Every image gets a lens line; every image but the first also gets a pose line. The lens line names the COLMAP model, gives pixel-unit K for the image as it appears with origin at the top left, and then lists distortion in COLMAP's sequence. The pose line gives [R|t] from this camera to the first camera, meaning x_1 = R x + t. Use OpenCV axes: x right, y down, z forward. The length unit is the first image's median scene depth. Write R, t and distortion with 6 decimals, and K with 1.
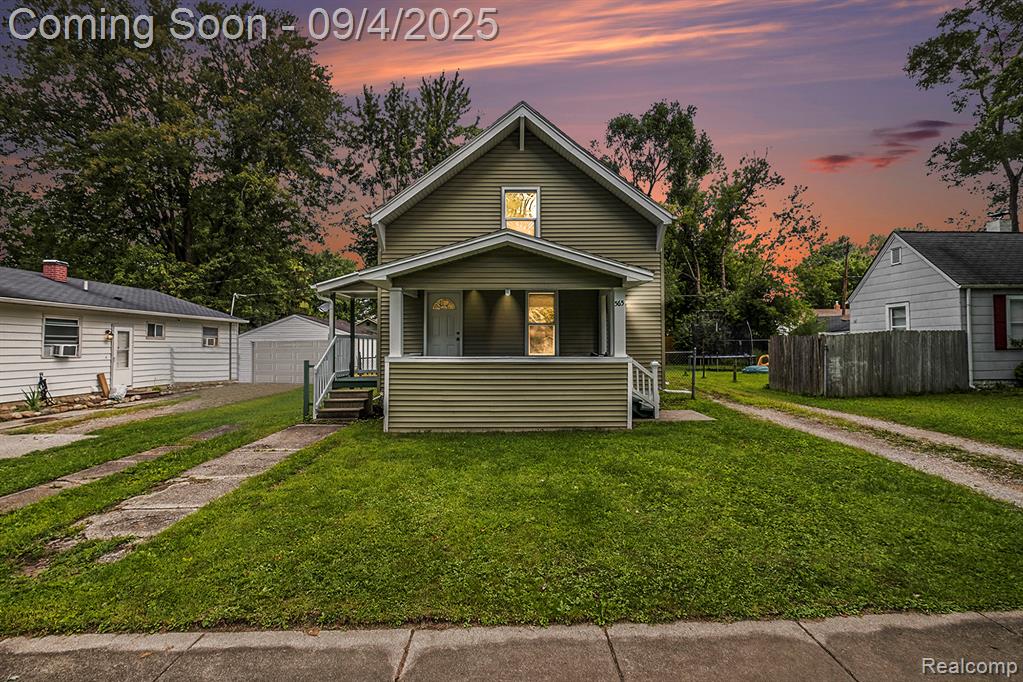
lens RADIAL K [[457.0, 0, 511.5], [0, 457.0, 341.0], [0, 0, 1]] dist [-0.001263, 0.000010]
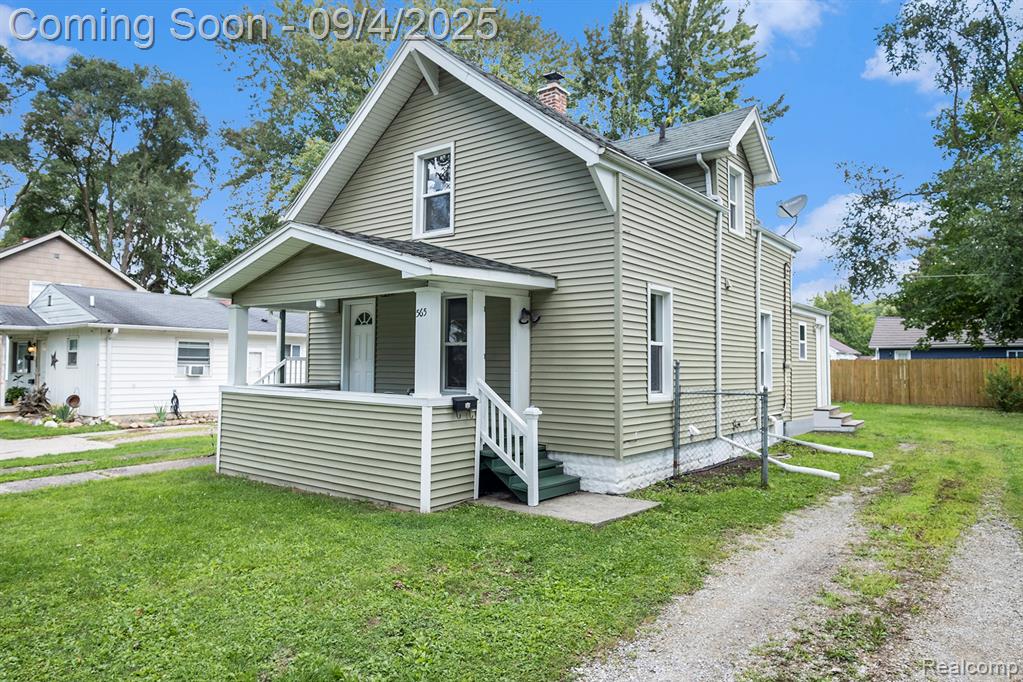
lens RADIAL K [[656.1, 0, 511.5], [0, 656.1, 341.0], [0, 0, 1]] dist [0.000711, -0.000577]
pose [[0.777597, -0.011656, -0.628655, 0.689137], [-0.006293, 0.999634, -0.026319, -0.014375], [0.628732, 0.024422, 0.777239, 0.279863]]
